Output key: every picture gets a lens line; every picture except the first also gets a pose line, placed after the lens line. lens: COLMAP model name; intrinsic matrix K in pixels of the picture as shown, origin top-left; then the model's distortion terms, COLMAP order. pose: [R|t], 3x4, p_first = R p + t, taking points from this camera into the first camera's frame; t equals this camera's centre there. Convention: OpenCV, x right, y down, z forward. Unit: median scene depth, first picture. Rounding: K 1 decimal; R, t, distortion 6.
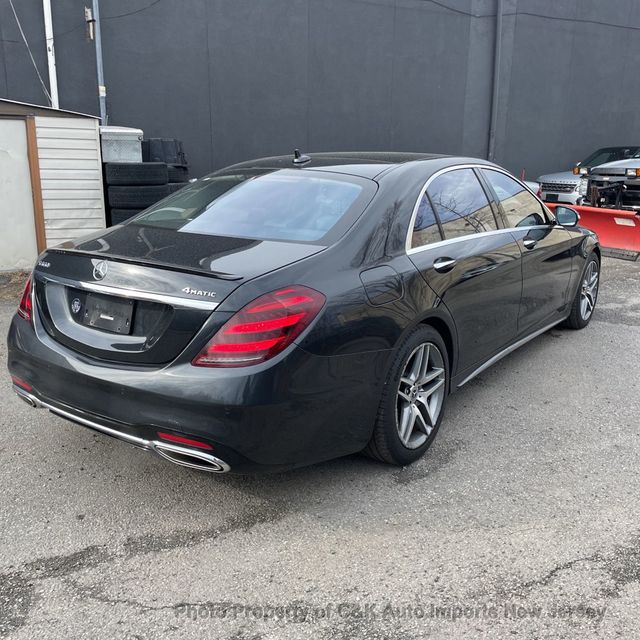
lens RADIAL K [[637.4, 0, 326.5], [0, 637.4, 320.5], [0, 0, 1]] dist [0.070472, -0.098009]
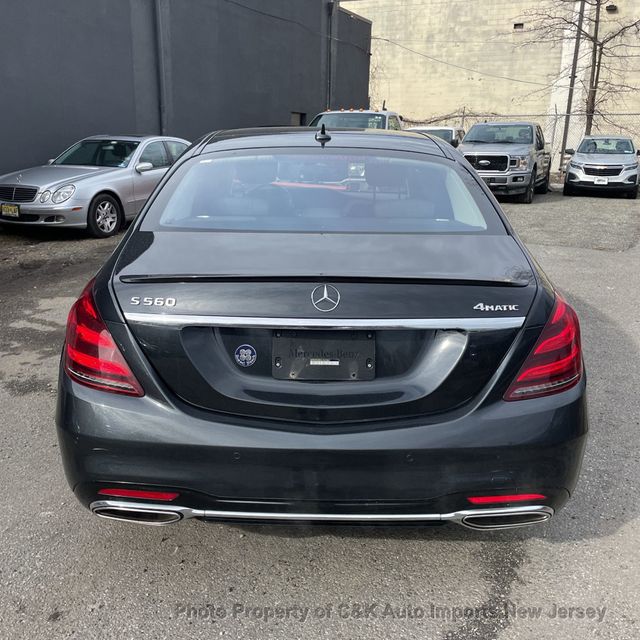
lens RADIAL K [[637.4, 0, 326.5], [0, 637.4, 320.5], [0, 0, 1]] dist [0.070472, -0.098009]
pose [[0.823454, -0.149202, 0.547414, -0.652705], [0.130290, 0.988748, 0.073499, -0.092275], [-0.552221, 0.010799, 0.833628, 0.380472]]
